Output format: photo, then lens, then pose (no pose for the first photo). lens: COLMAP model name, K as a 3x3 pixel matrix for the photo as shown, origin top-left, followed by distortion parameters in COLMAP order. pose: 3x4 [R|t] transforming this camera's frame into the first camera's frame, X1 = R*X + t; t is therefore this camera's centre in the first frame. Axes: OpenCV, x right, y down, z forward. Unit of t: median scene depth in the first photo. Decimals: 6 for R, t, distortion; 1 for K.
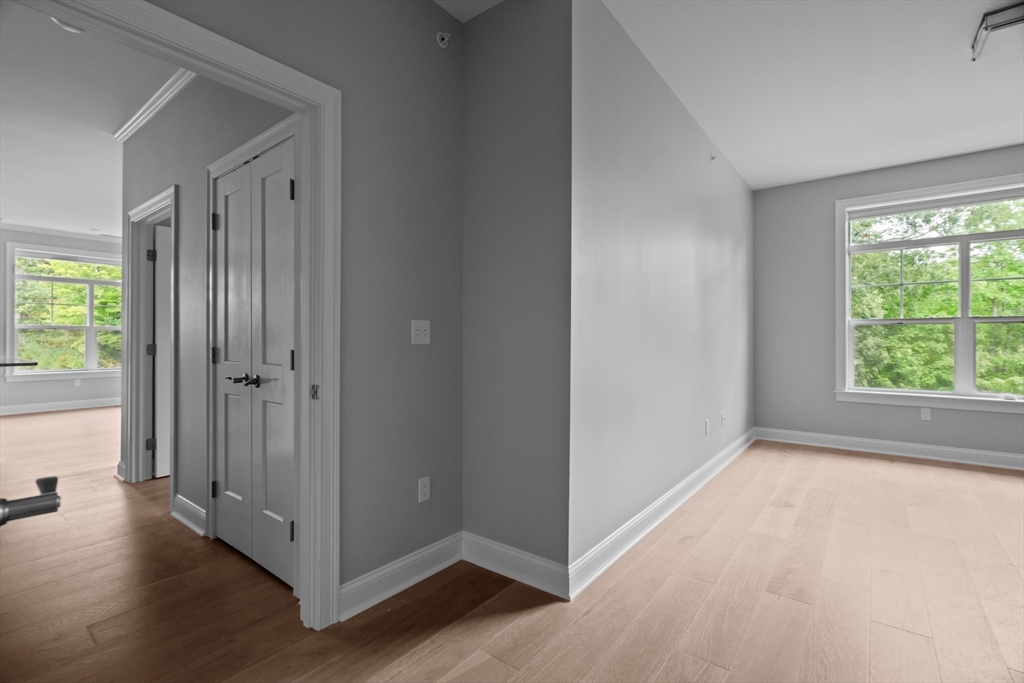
lens RADIAL K [[461.8, 0, 533.3], [0, 461.8, 338.1], [0, 0, 1]] dist [-0.001560, -0.000052]
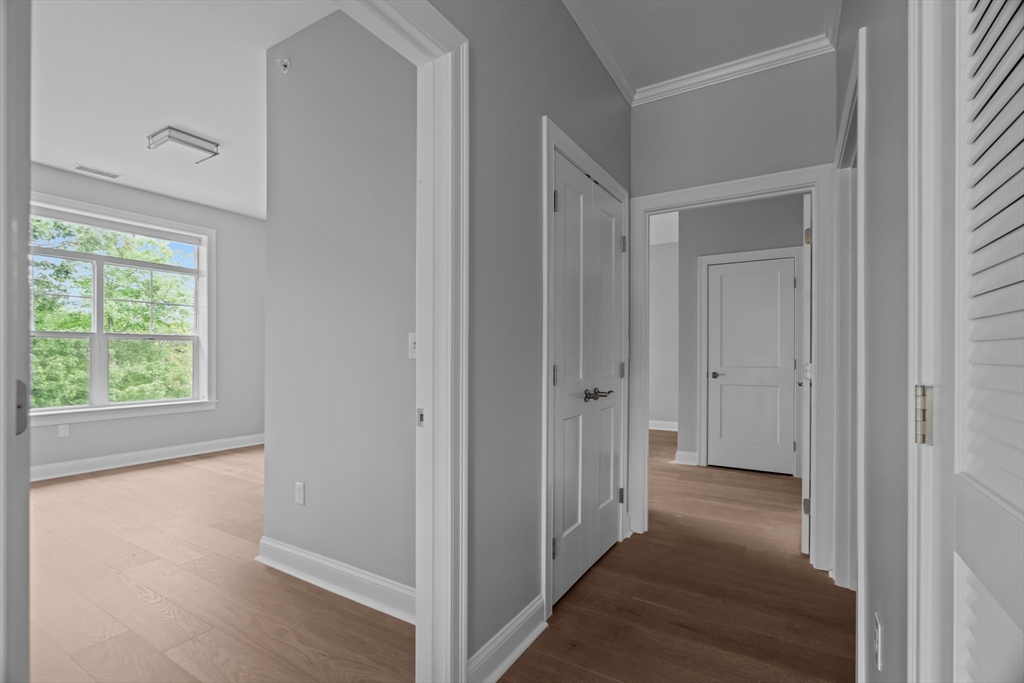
lens RADIAL K [[444.7, 0, 514.2], [0, 444.7, 349.8], [0, 0, 1]] dist [-0.001940, -0.000038]
pose [[-0.066600, 0.008172, 0.997746, -0.147664], [-0.002435, 0.999962, -0.008353, 0.000145], [-0.997777, -0.002986, -0.066577, 0.113878]]
